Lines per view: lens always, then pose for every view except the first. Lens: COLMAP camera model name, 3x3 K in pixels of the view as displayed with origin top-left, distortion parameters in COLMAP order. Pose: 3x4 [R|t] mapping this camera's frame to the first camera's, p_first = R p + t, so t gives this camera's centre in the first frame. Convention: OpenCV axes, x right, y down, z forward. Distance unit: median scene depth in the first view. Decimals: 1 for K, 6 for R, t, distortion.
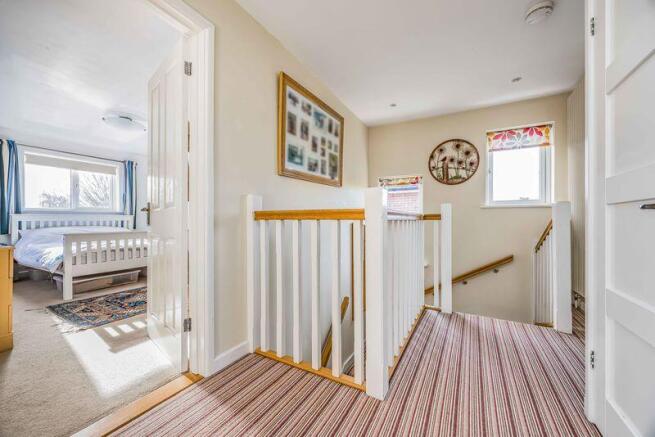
lens RADIAL K [[253.8, 0, 330.0], [0, 253.8, 218.4], [0, 0, 1]] dist [0.000047, -0.000022]
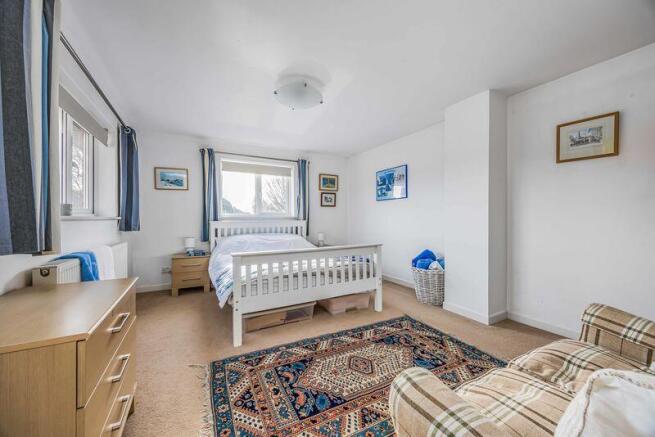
lens RADIAL K [[253.8, 0, 330.0], [0, 253.8, 218.4], [0, 0, 1]] dist [0.000047, -0.000022]
pose [[0.848125, -0.000673, -0.529796, -0.295776], [0.003081, 0.999989, 0.003662, -0.028636], [0.529788, -0.004738, 0.848117, 0.366727]]
